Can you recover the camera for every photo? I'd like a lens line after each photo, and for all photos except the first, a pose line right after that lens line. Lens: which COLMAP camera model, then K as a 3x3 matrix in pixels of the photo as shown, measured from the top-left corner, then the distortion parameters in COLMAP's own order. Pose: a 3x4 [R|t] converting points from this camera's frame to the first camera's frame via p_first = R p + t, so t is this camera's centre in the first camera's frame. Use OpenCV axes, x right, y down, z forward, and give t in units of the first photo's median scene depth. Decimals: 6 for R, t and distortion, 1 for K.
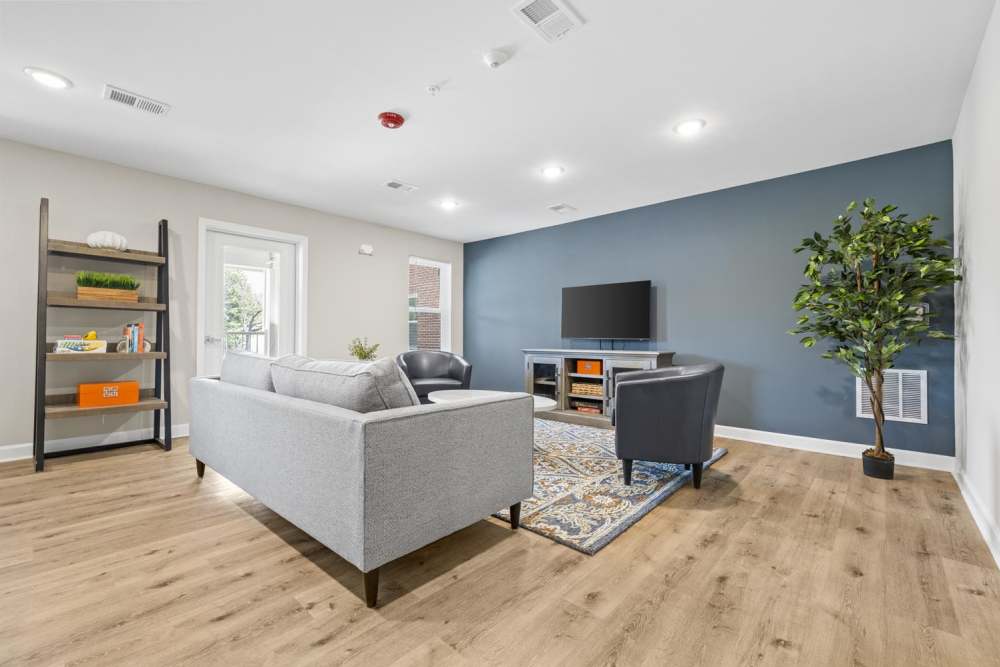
lens RADIAL K [[421.1, 0, 494.1], [0, 421.1, 338.4], [0, 0, 1]] dist [0.000133, 0.000185]
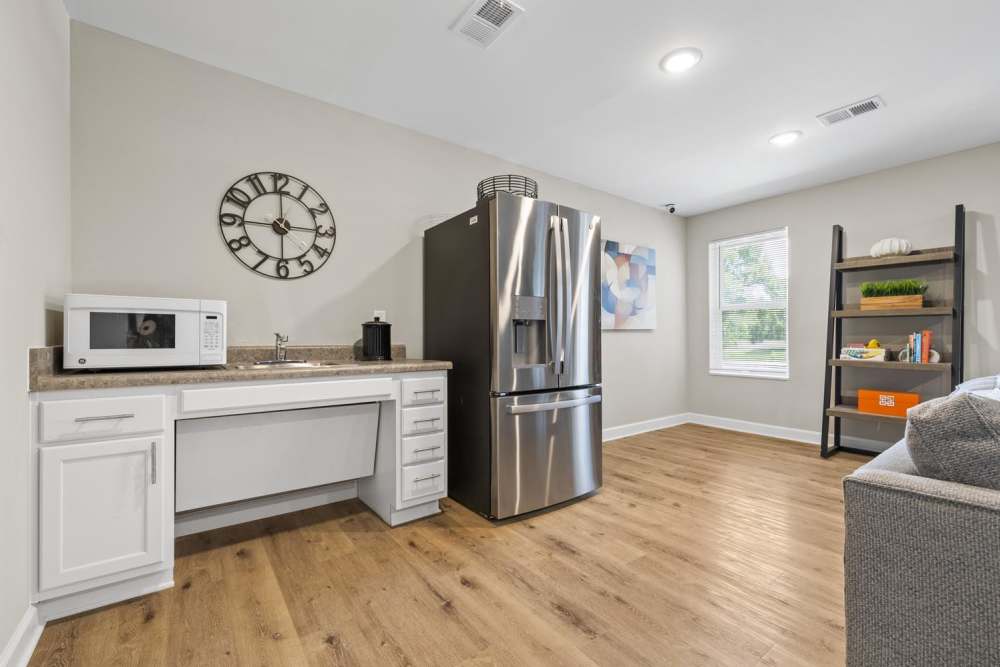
lens RADIAL K [[421.1, 0, 494.1], [0, 421.1, 338.4], [0, 0, 1]] dist [0.000133, 0.000185]
pose [[-0.201120, -0.012120, -0.979492, 0.237077], [-0.009008, 0.999904, -0.010523, -0.000598], [0.979525, 0.006707, -0.201210, 0.292839]]
